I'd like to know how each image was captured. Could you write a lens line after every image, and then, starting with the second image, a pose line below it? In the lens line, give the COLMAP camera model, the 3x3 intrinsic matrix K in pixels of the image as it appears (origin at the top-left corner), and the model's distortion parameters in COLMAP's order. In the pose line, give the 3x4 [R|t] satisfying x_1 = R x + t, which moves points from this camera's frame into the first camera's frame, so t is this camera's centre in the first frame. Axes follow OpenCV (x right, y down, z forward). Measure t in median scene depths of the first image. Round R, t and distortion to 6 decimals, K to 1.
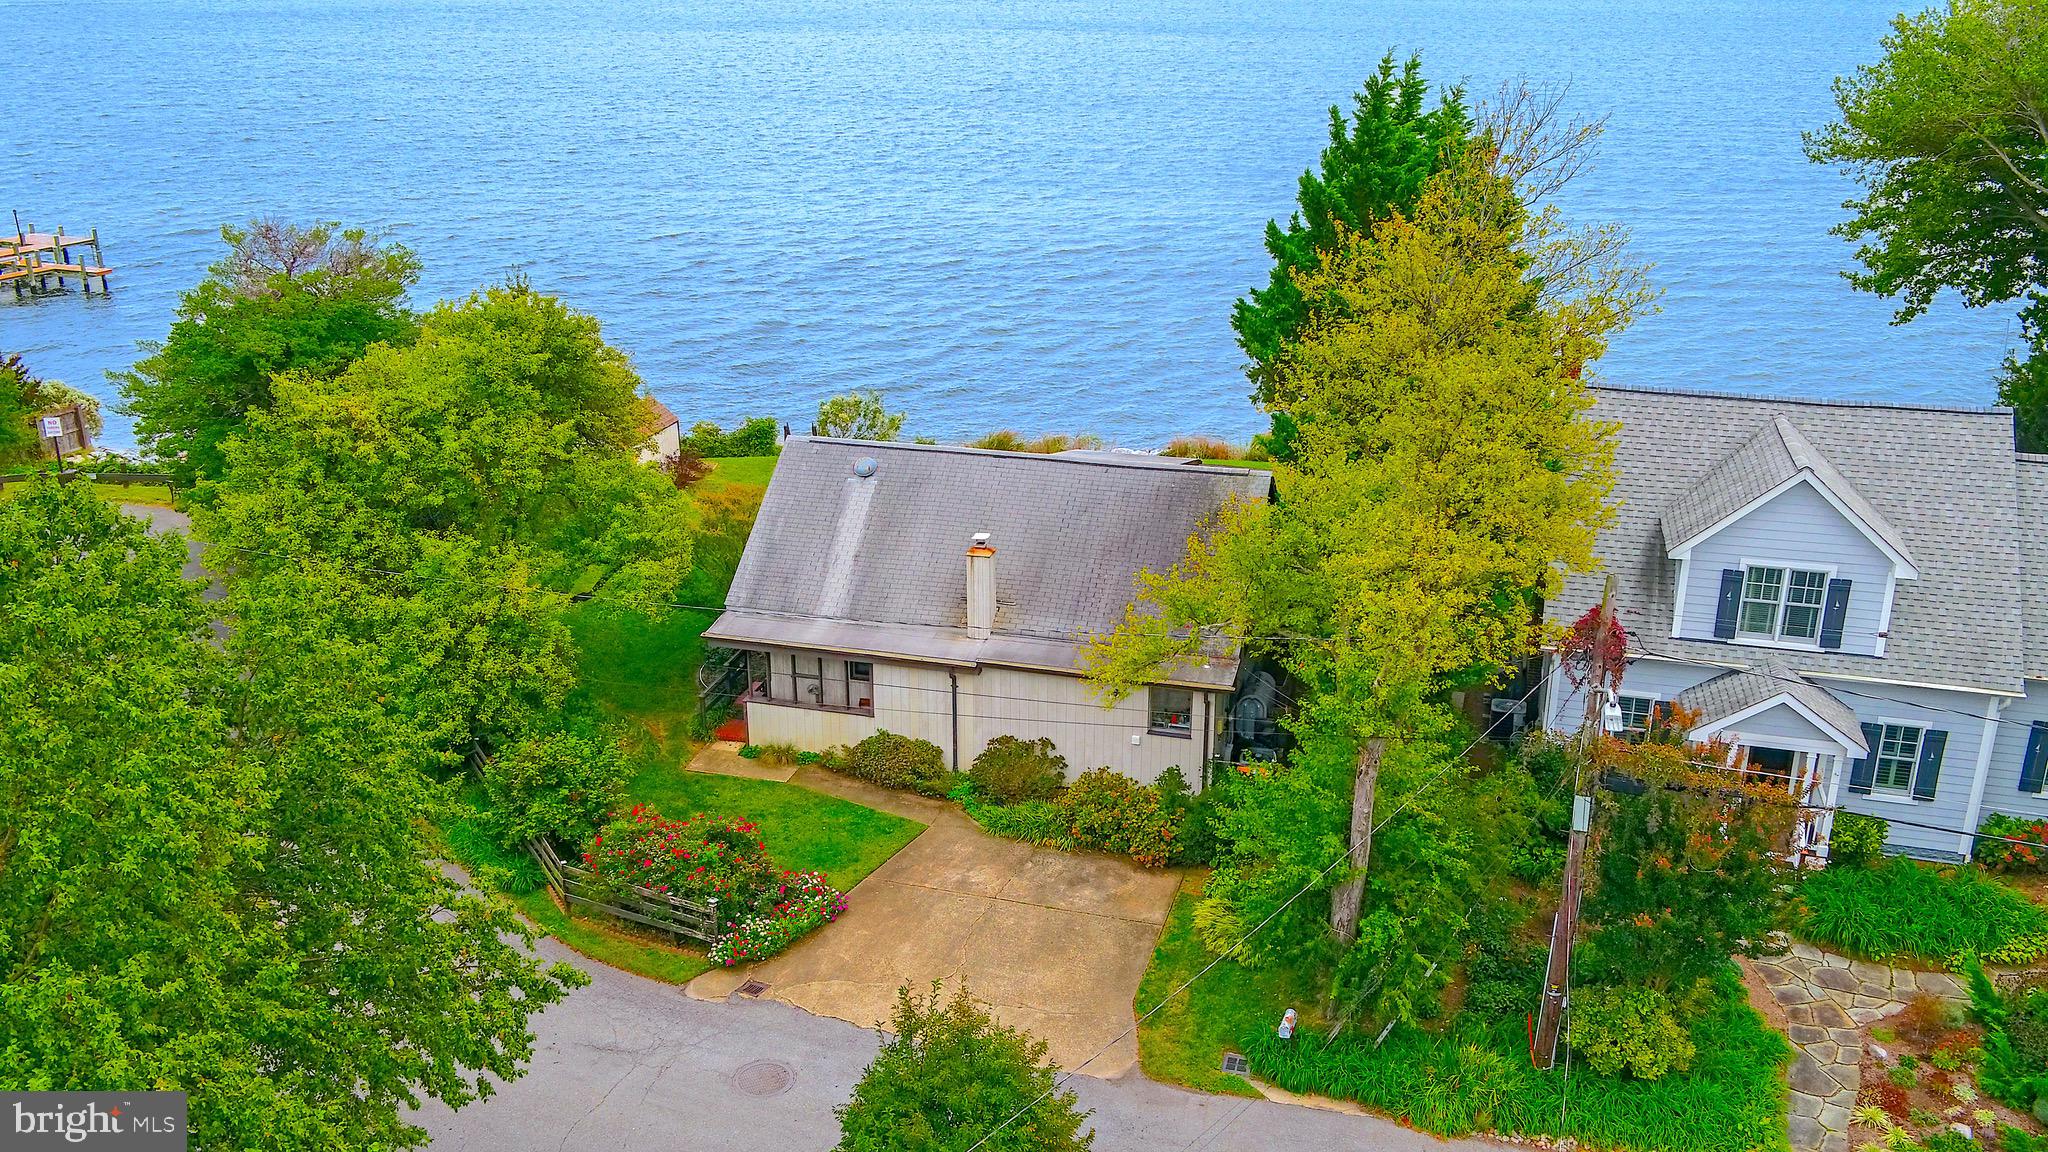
lens RADIAL K [[1767.8, 0, 1017.3], [0, 1767.8, 570.6], [0, 0, 1]] dist [0.000996, 0.002178]
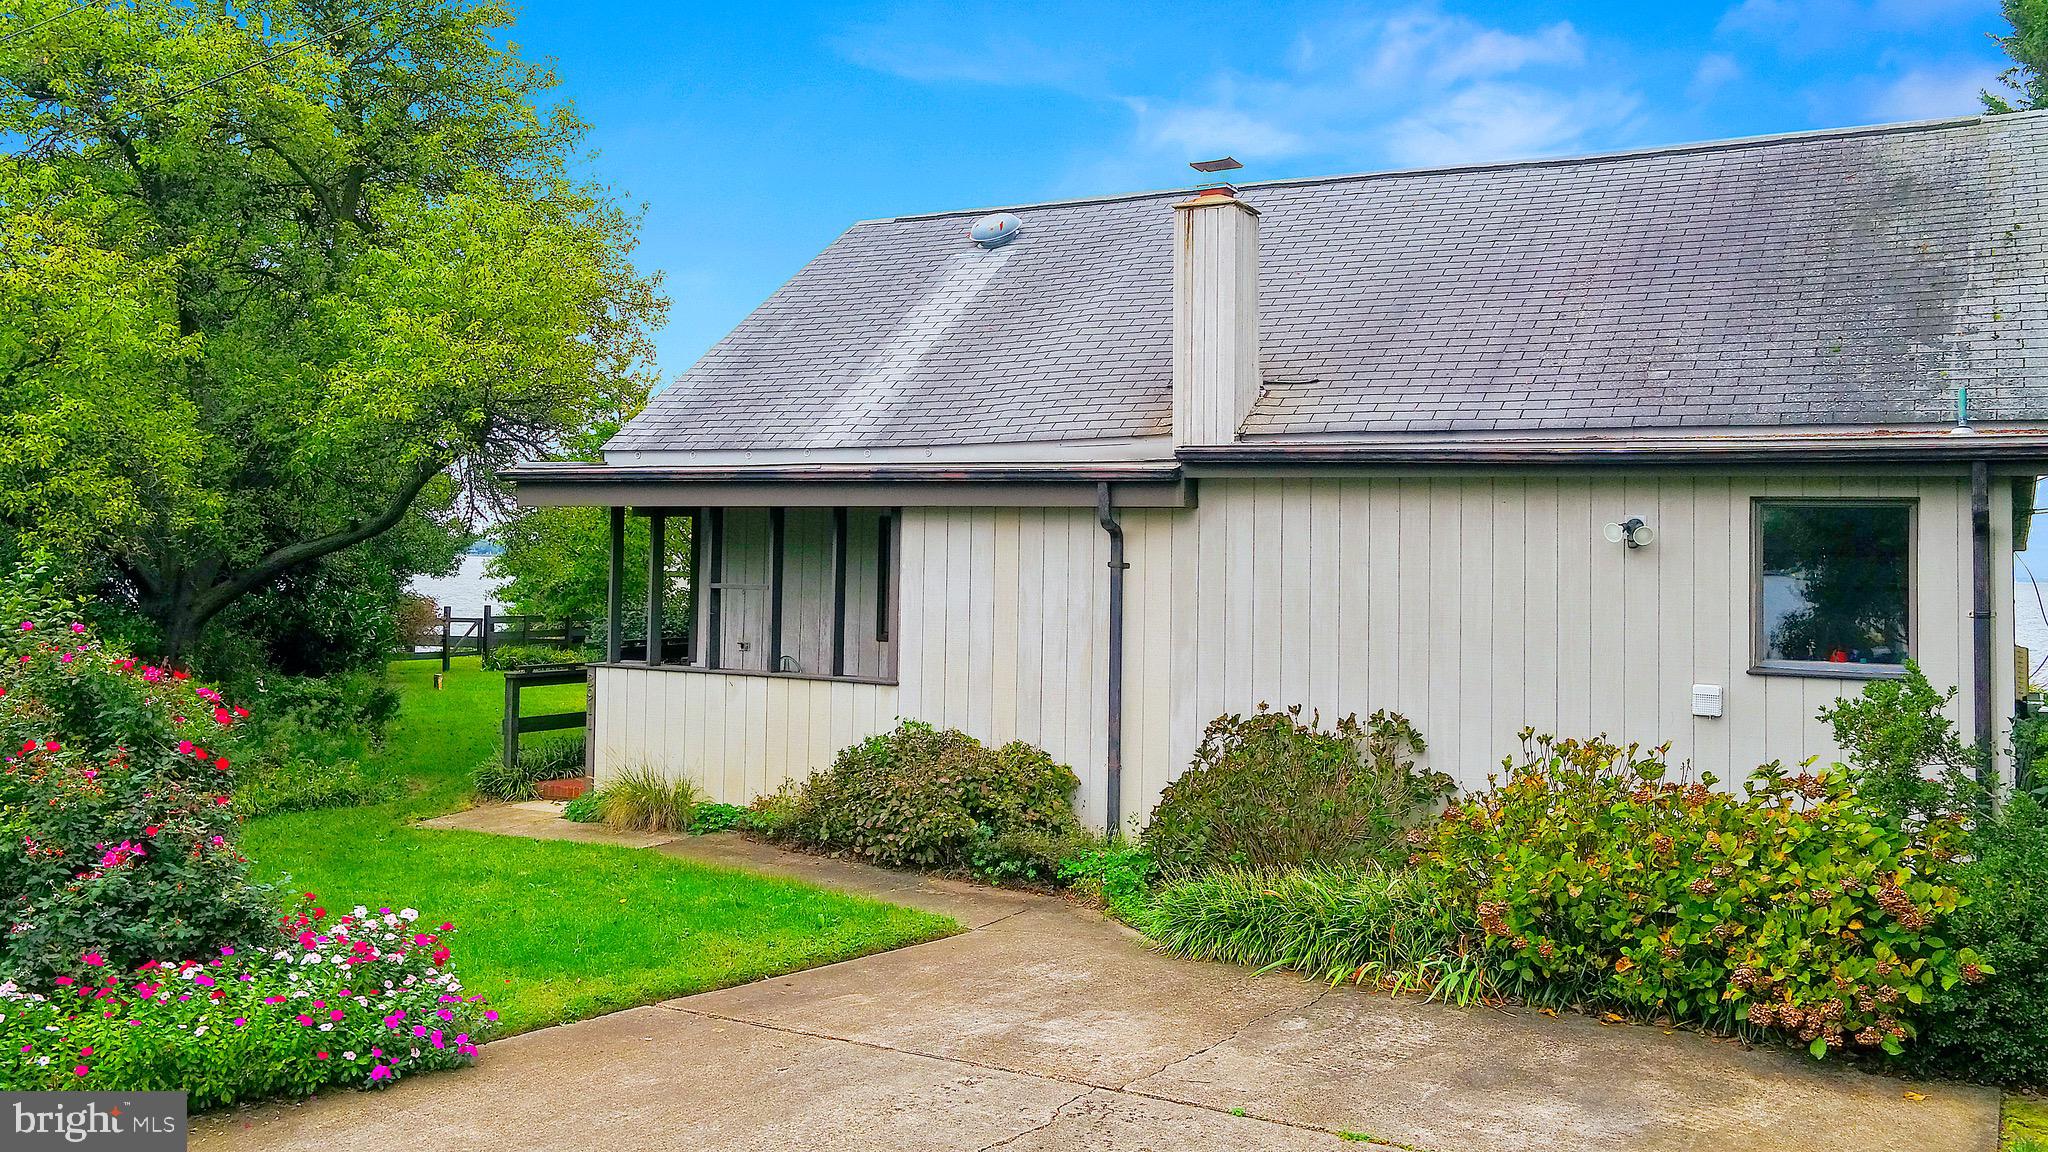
lens RADIAL K [[1767.8, 0, 1017.3], [0, 1767.8, 570.6], [0, 0, 1]] dist [0.000996, 0.002178]
pose [[0.970679, 0.008427, -0.240232, 0.025831], [-0.094384, 0.932487, -0.348655, 0.183601], [0.221075, 0.361106, 0.905941, 0.694431]]
